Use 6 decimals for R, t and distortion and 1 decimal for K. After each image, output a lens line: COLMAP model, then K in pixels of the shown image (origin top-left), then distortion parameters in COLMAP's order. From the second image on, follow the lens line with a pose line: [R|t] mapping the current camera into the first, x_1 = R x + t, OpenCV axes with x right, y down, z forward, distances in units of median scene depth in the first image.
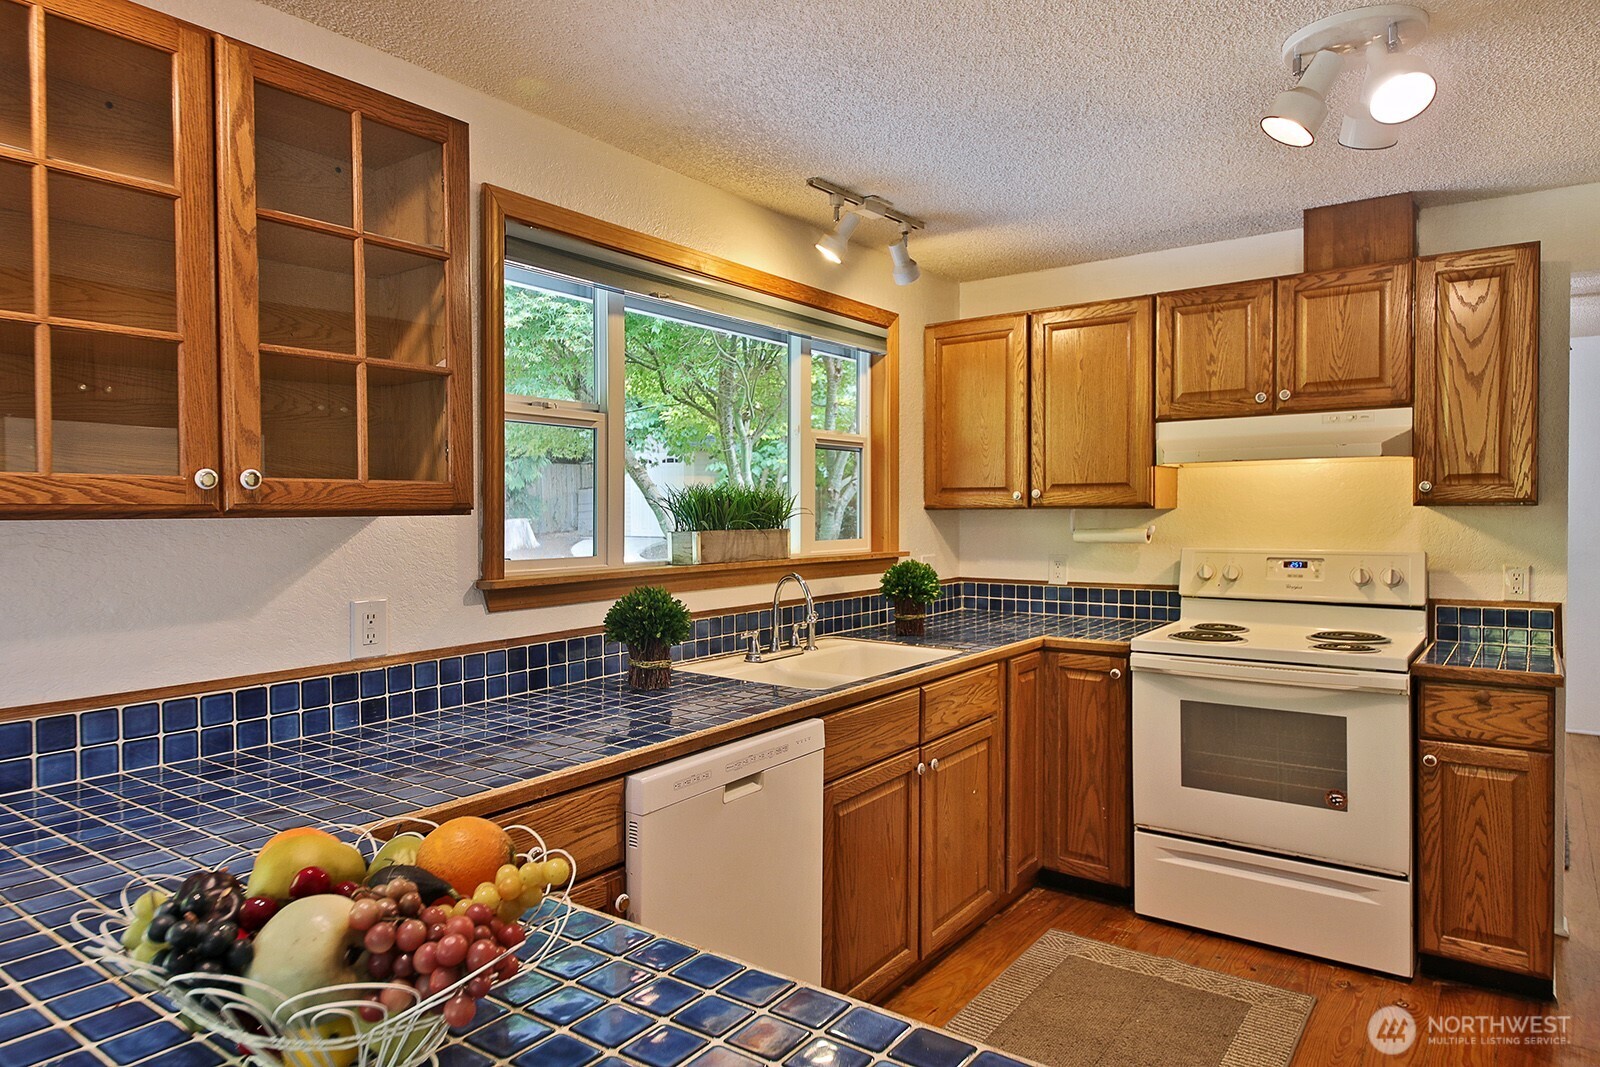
lens RADIAL K [[992.1, 0, 752.1], [0, 992.1, 605.4], [0, 0, 1]] dist [0.057401, -0.050523]
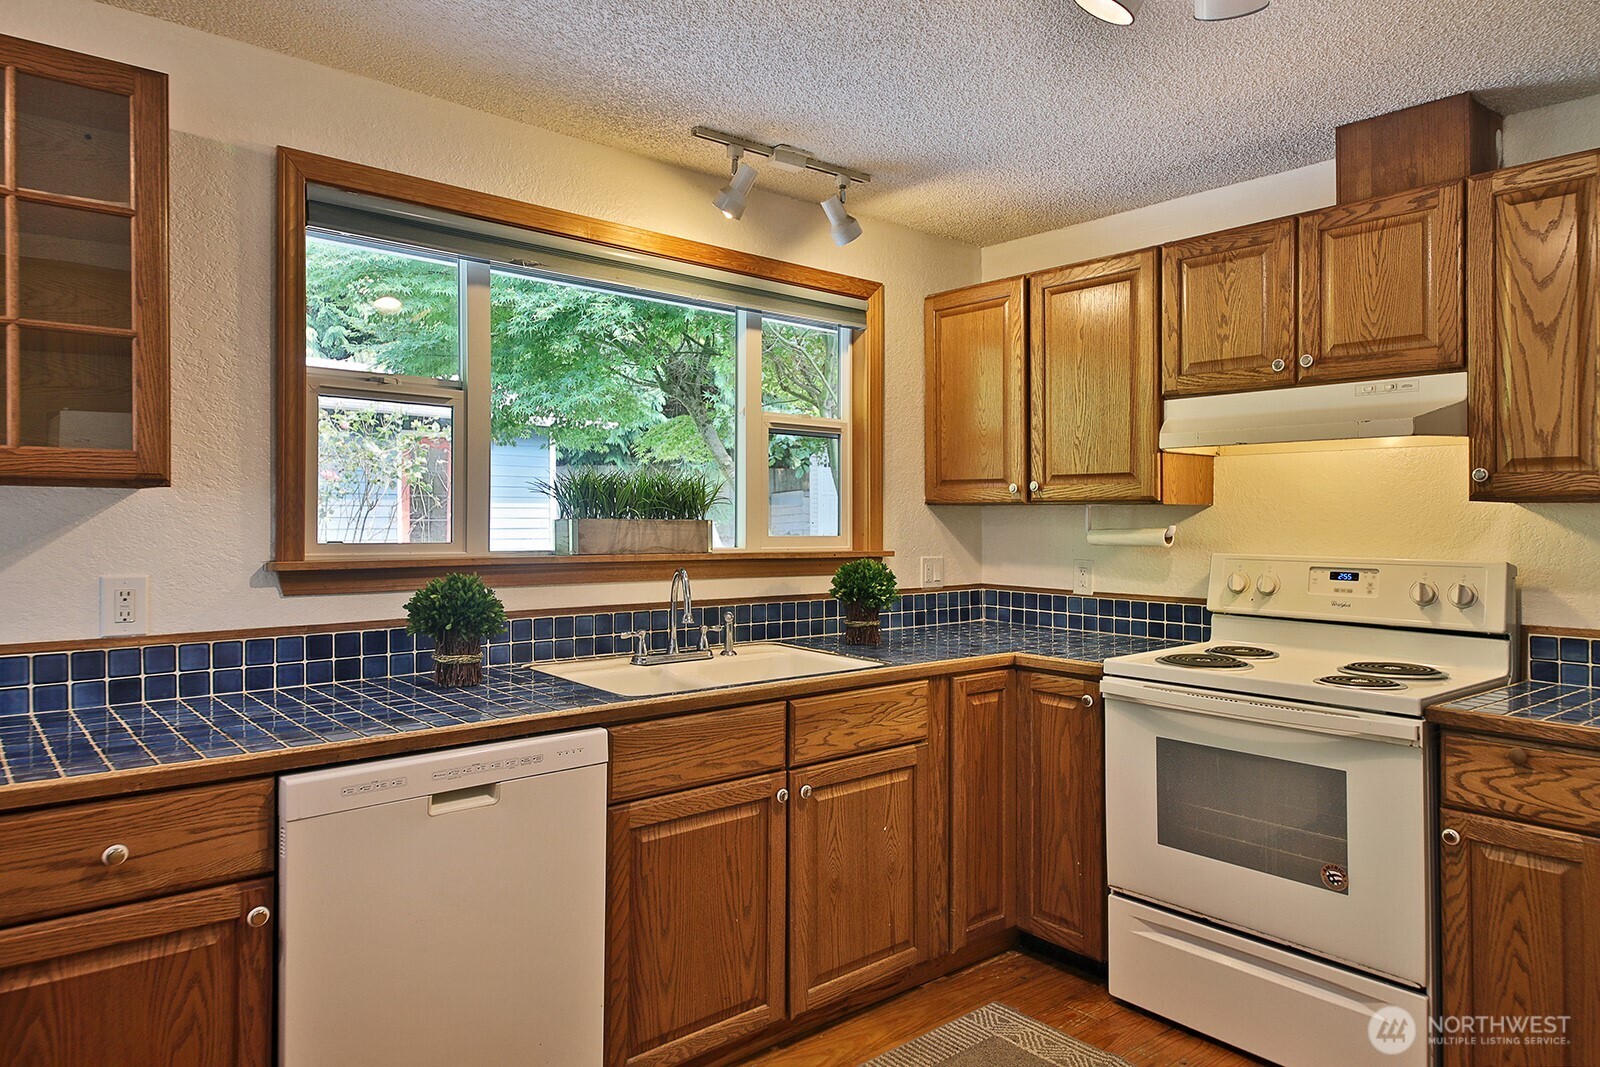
lens RADIAL K [[1019.0, 0, 767.7], [0, 1019.0, 592.6], [0, 0, 1]] dist [0.064186, -0.051008]
pose [[0.973307, 0.030805, -0.227431, 0.314661], [-0.036098, 0.999165, -0.019149, 0.004795], [0.226651, 0.026848, 0.973606, 0.114682]]
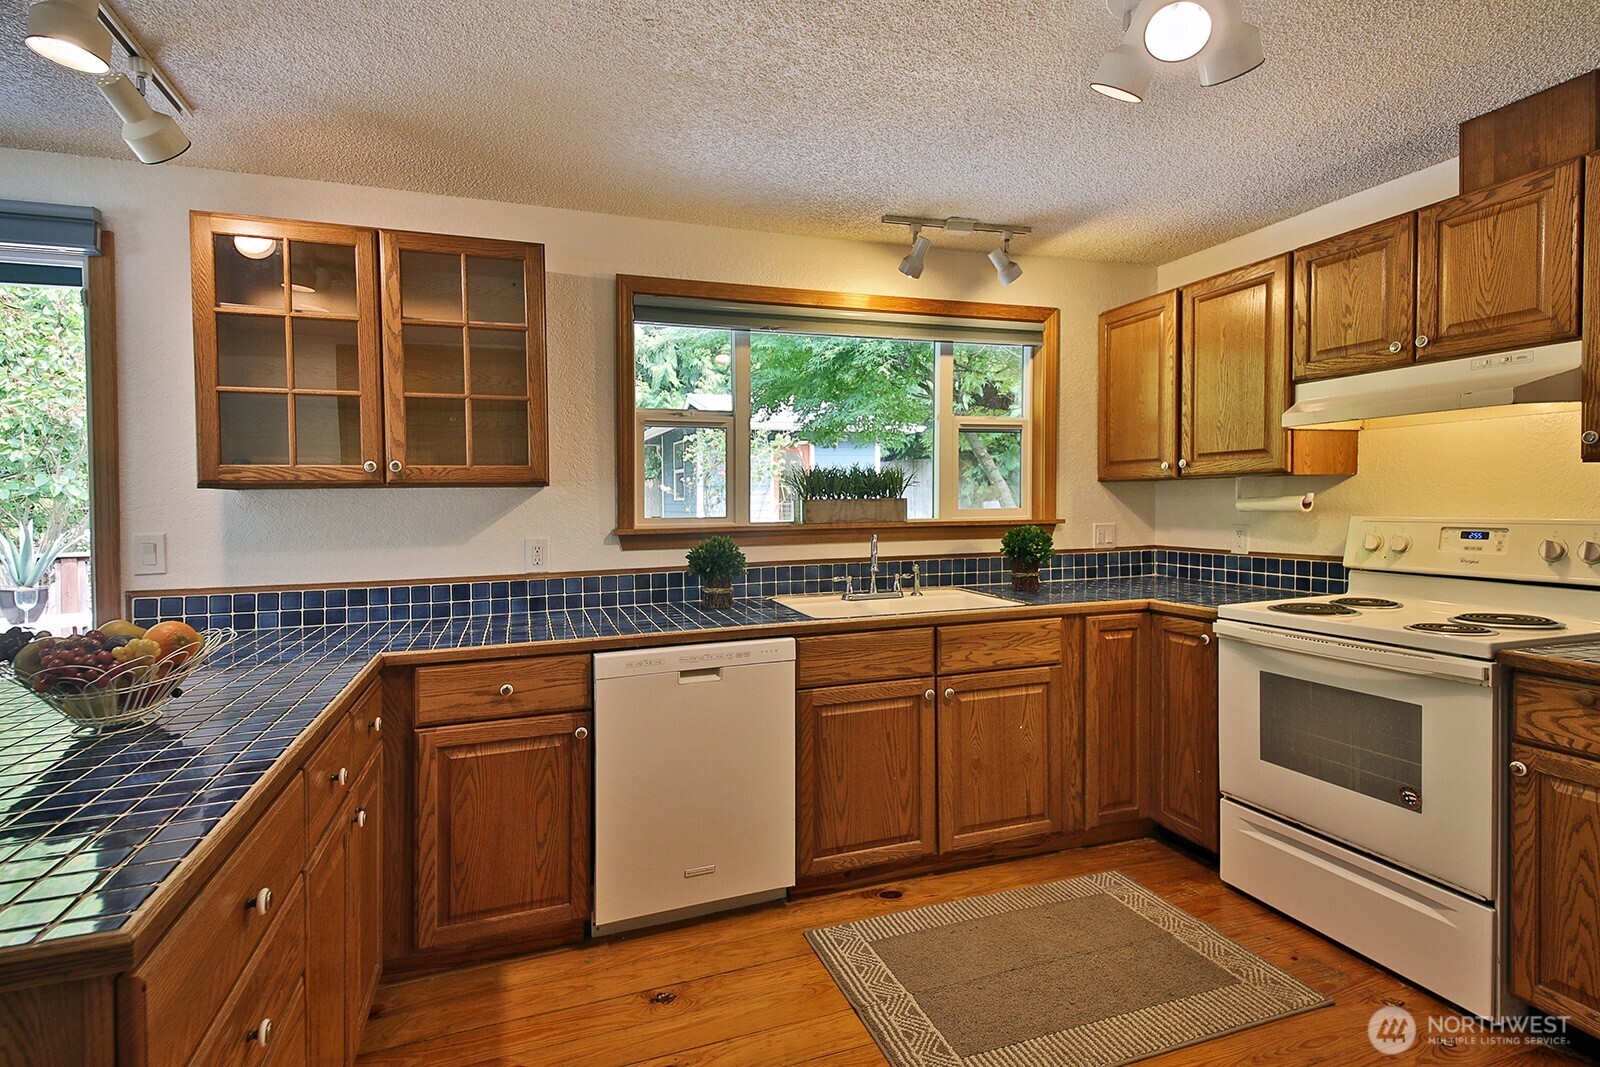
lens RADIAL K [[785.1, 0, 770.0], [0, 785.1, 583.6], [0, 0, 1]] dist [0.065612, -0.030296]
pose [[0.822257, 0.054362, -0.566513, 0.485216], [-0.046189, 0.998518, 0.028777, 0.009812], [0.567238, 0.002505, 0.823550, 0.089470]]
